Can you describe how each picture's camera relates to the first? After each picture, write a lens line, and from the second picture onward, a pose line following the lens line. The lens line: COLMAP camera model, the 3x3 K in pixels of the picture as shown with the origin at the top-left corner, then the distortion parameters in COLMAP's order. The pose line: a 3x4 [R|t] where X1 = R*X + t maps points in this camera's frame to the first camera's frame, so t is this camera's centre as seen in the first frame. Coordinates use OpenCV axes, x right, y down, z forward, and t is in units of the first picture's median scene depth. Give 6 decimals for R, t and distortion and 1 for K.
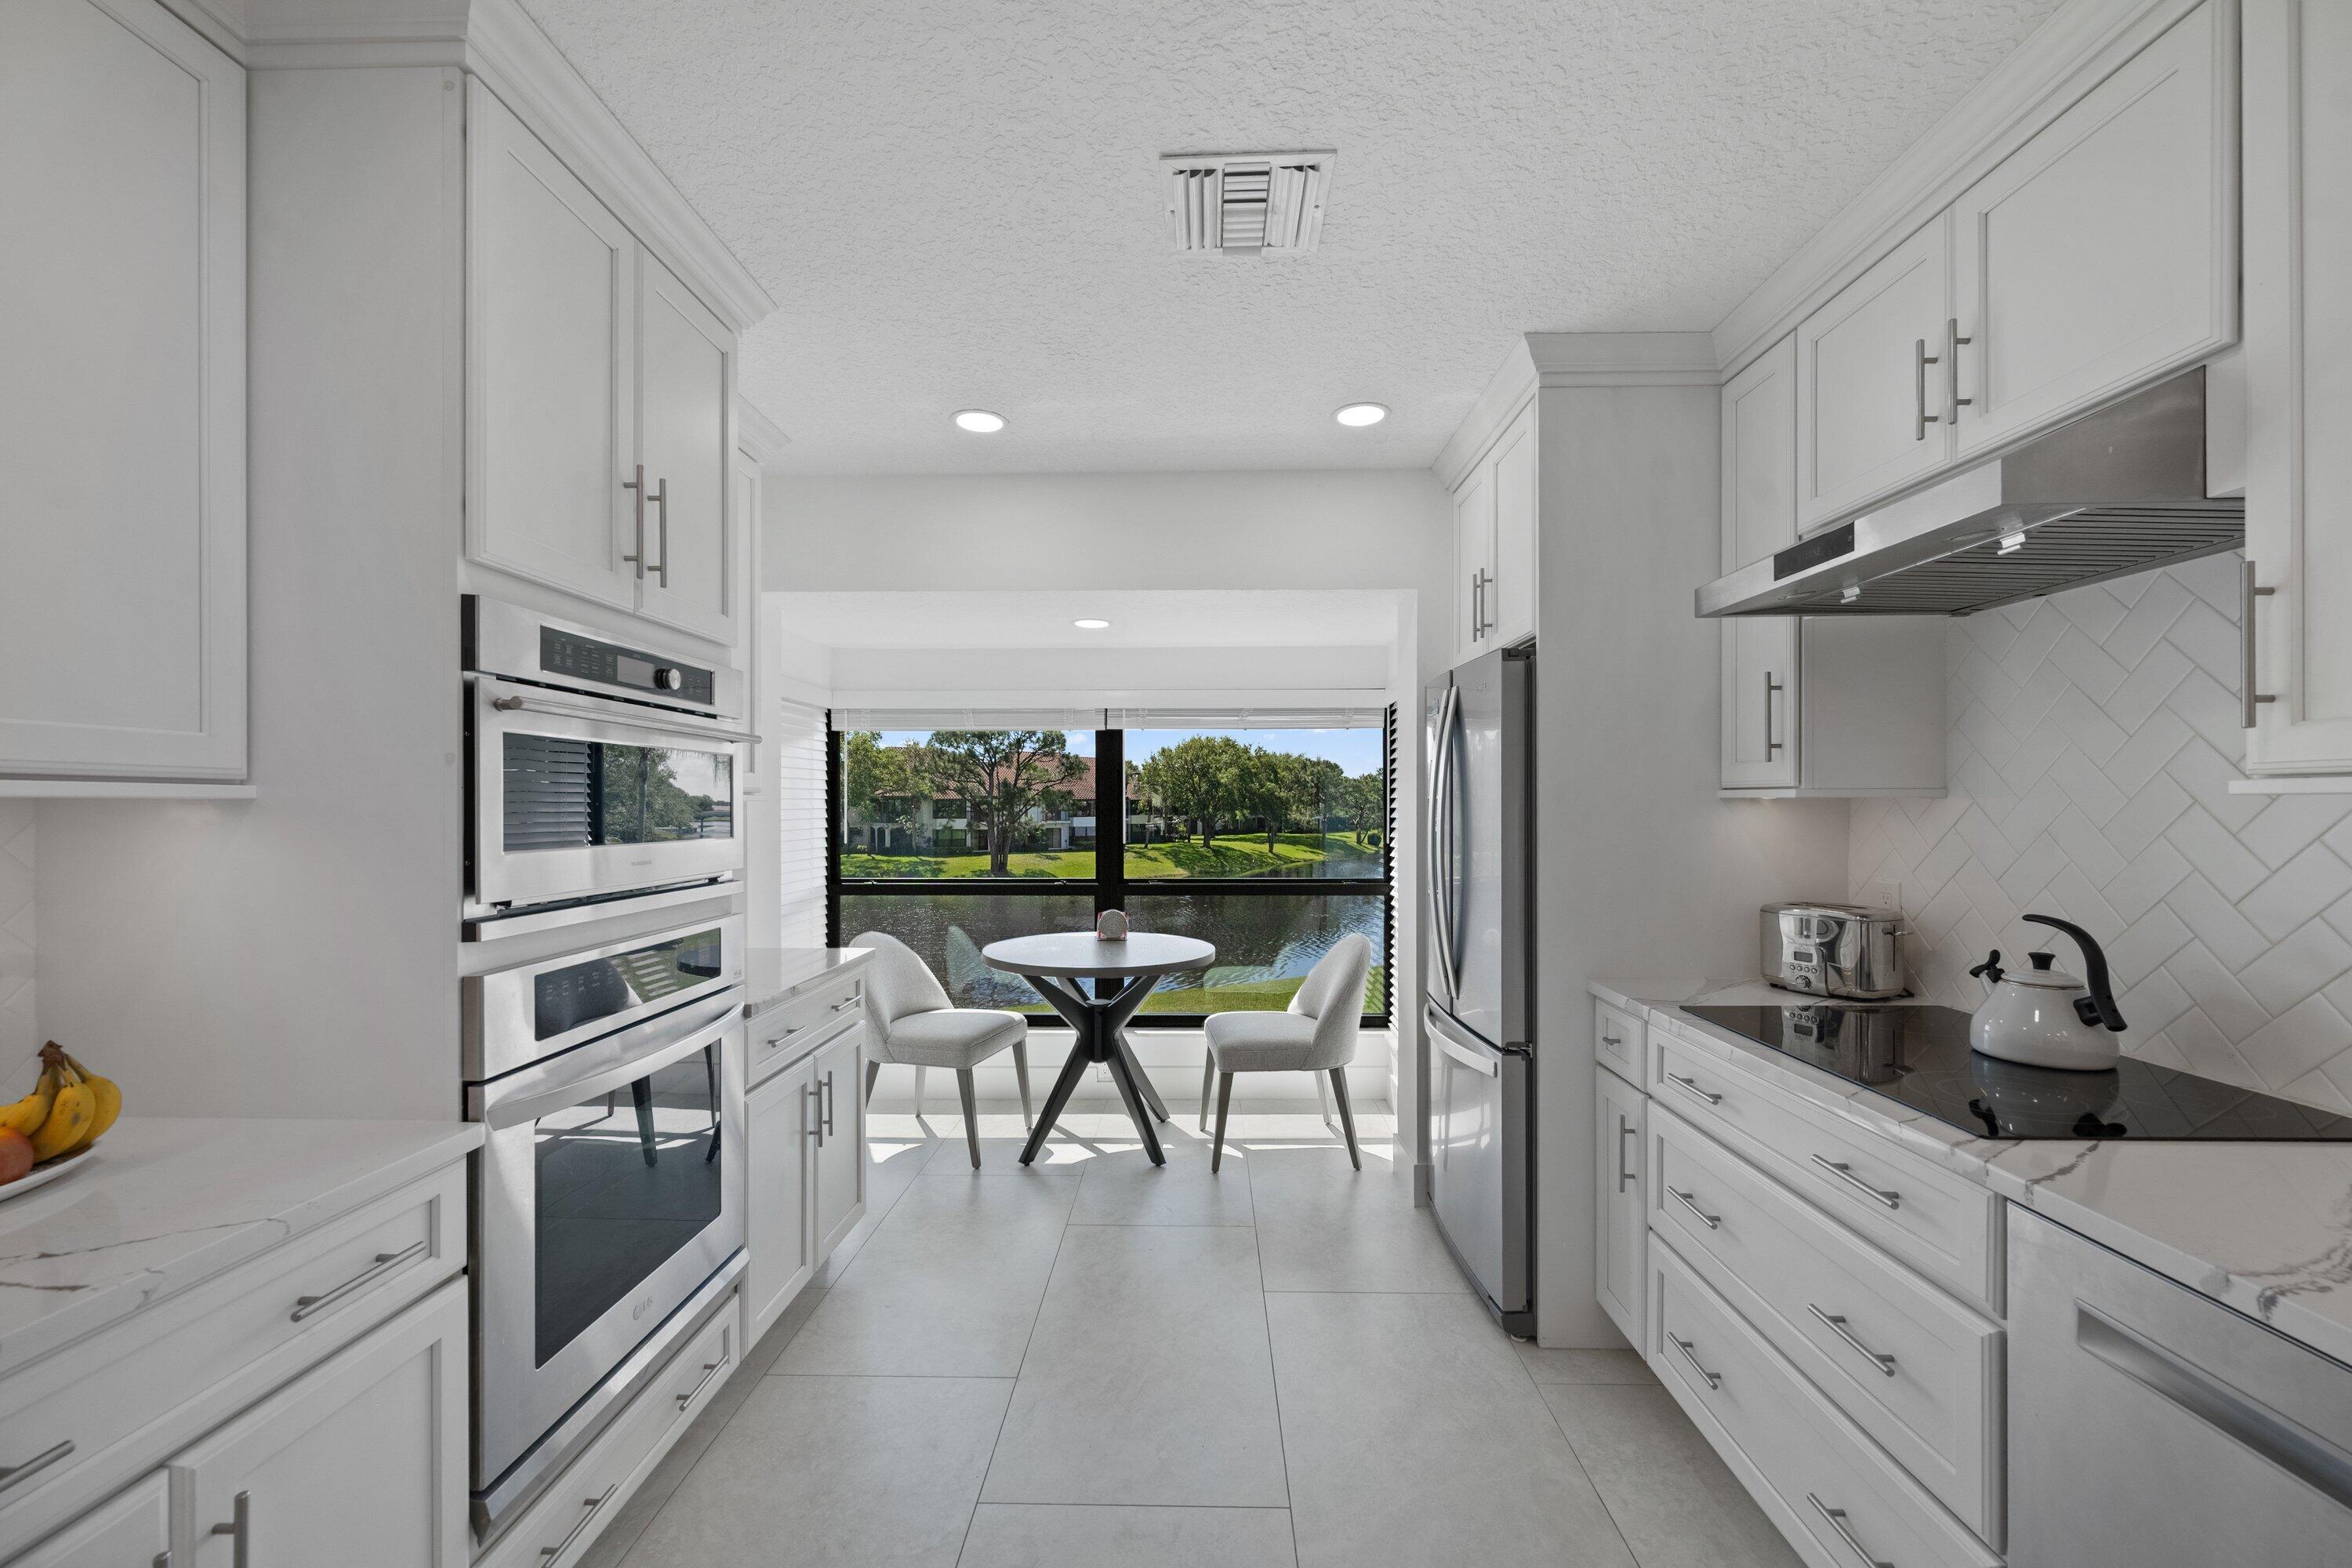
lens RADIAL K [[919.6, 0, 1176.9], [0, 919.6, 806.9], [0, 0, 1]] dist [-0.003221, -0.000106]
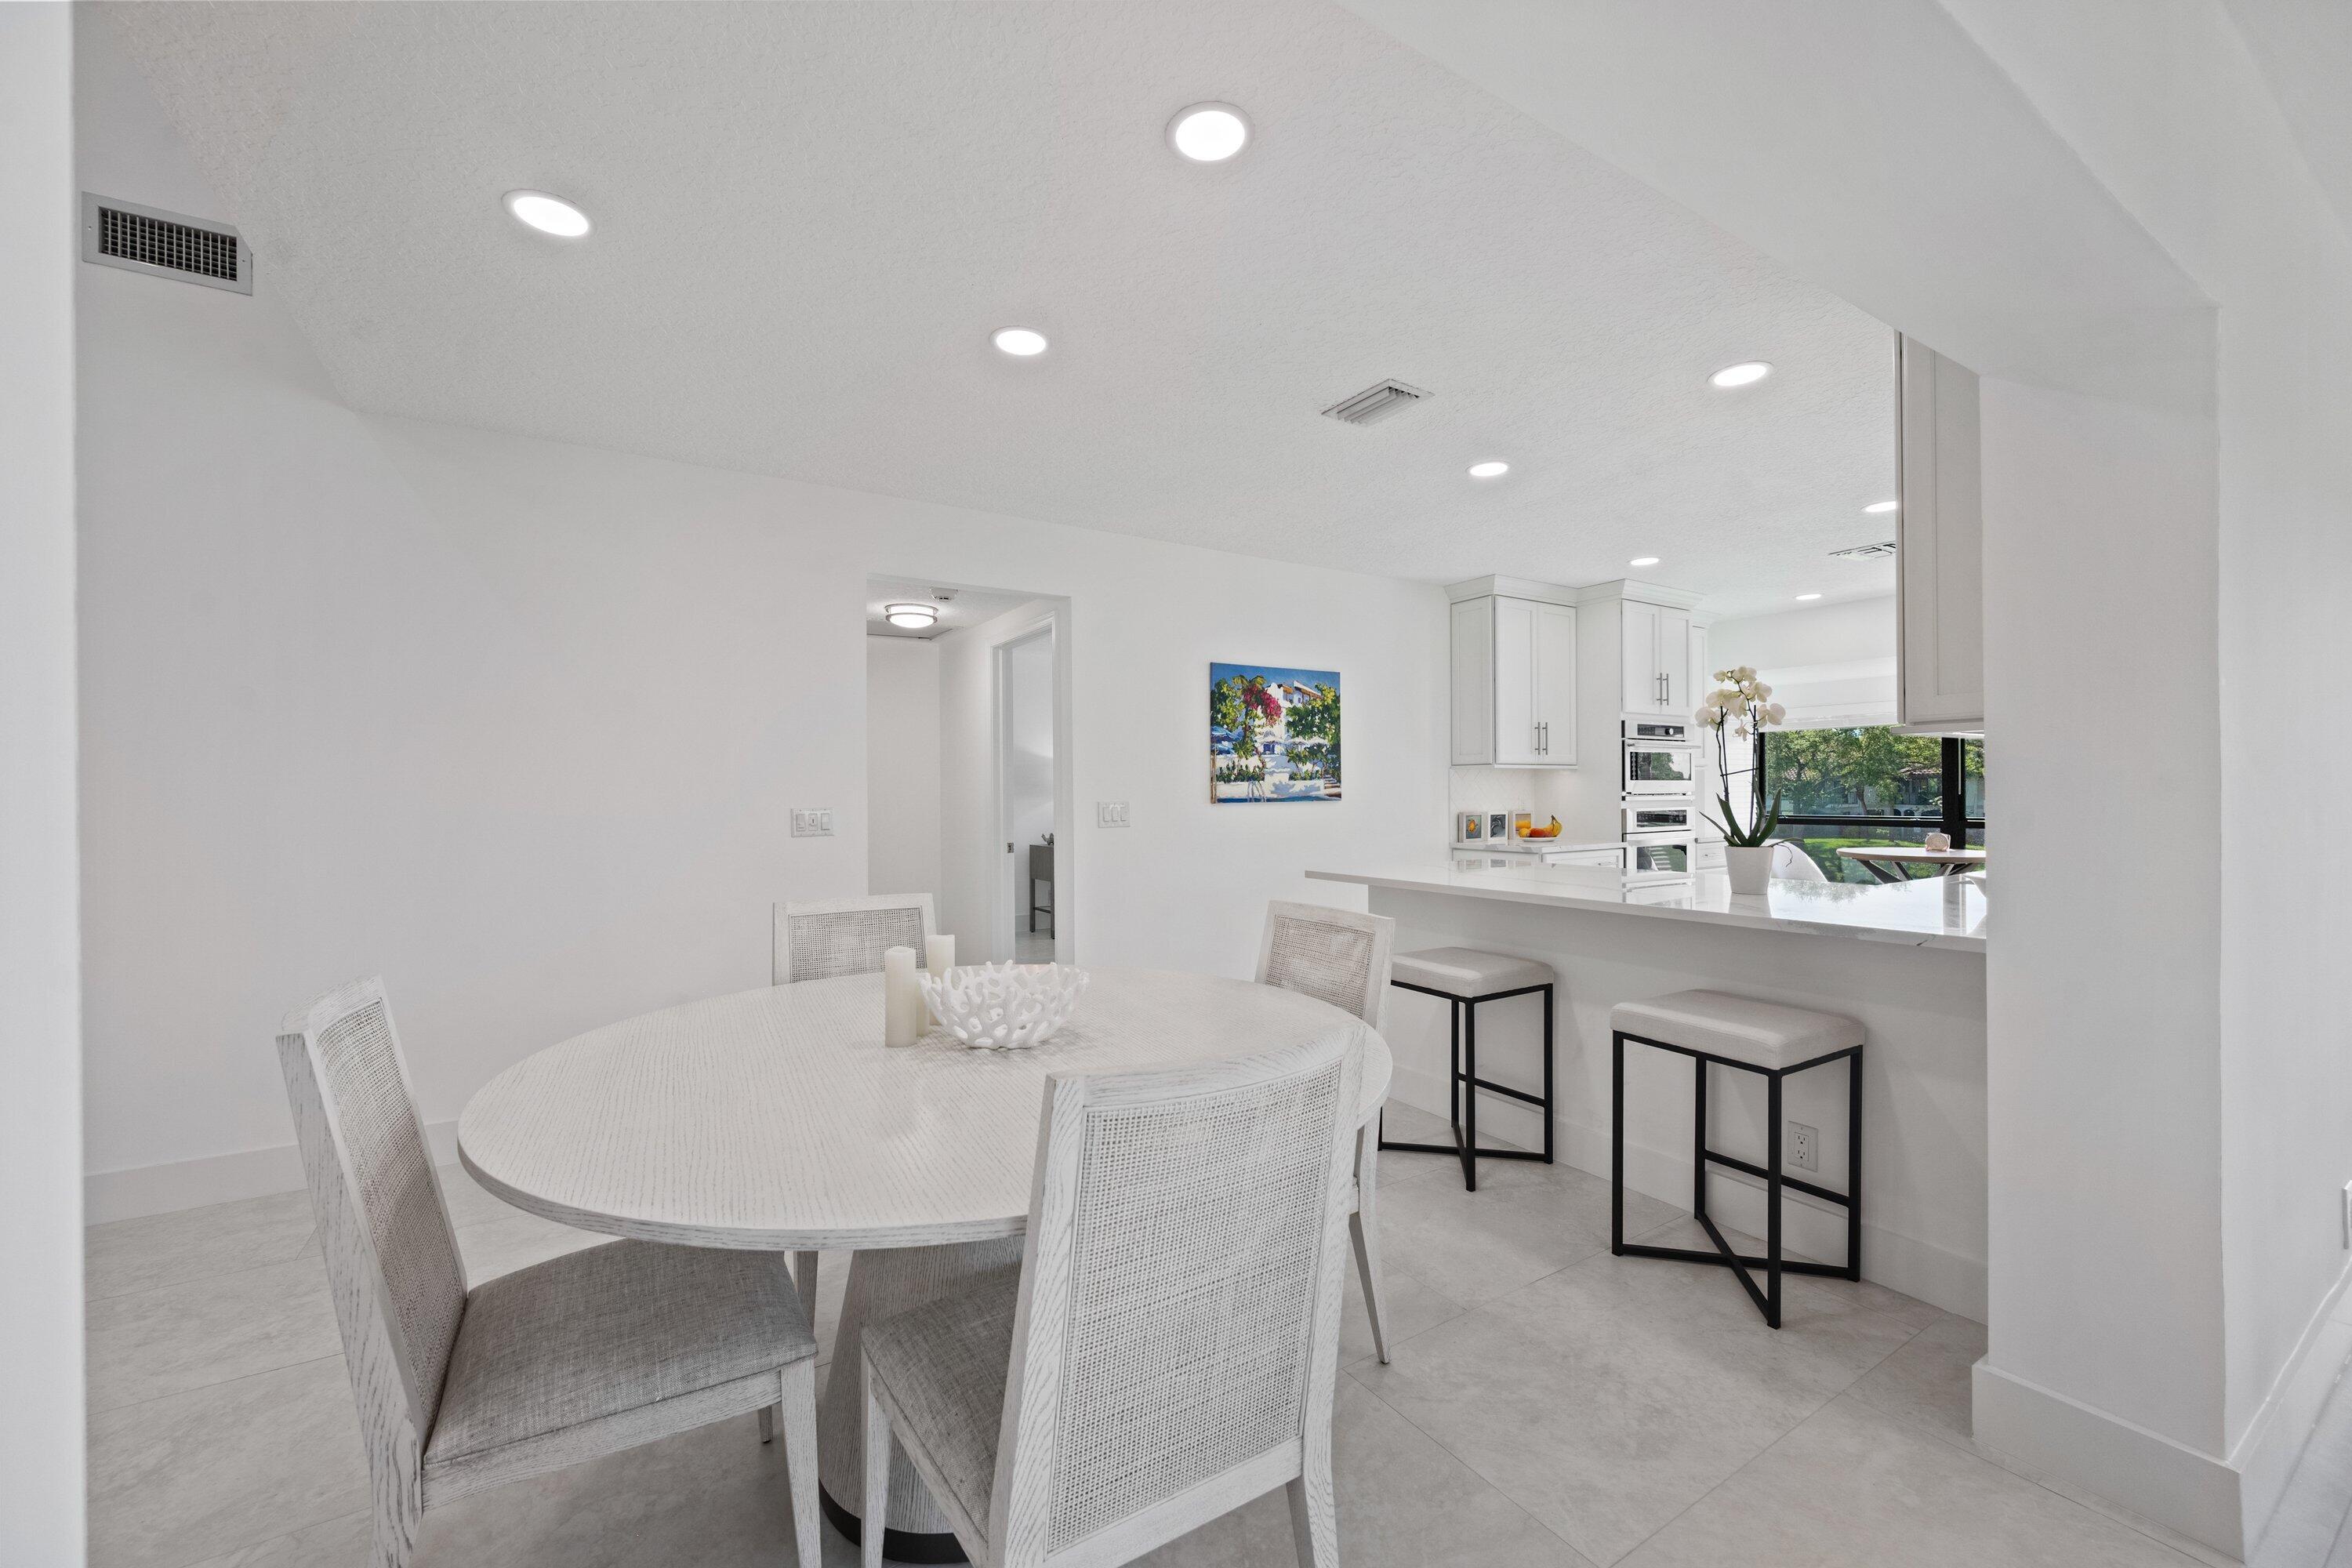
lens RADIAL K [[919.6, 0, 1196.1], [0, 919.6, 790.0], [0, 0, 1]] dist [-0.003221, -0.000106]
pose [[0.551638, 0.001303, -0.834083, 1.664578], [0.000358, 0.999998, 0.001799, 0.084226], [0.834084, -0.001291, 0.551636, -2.952747]]
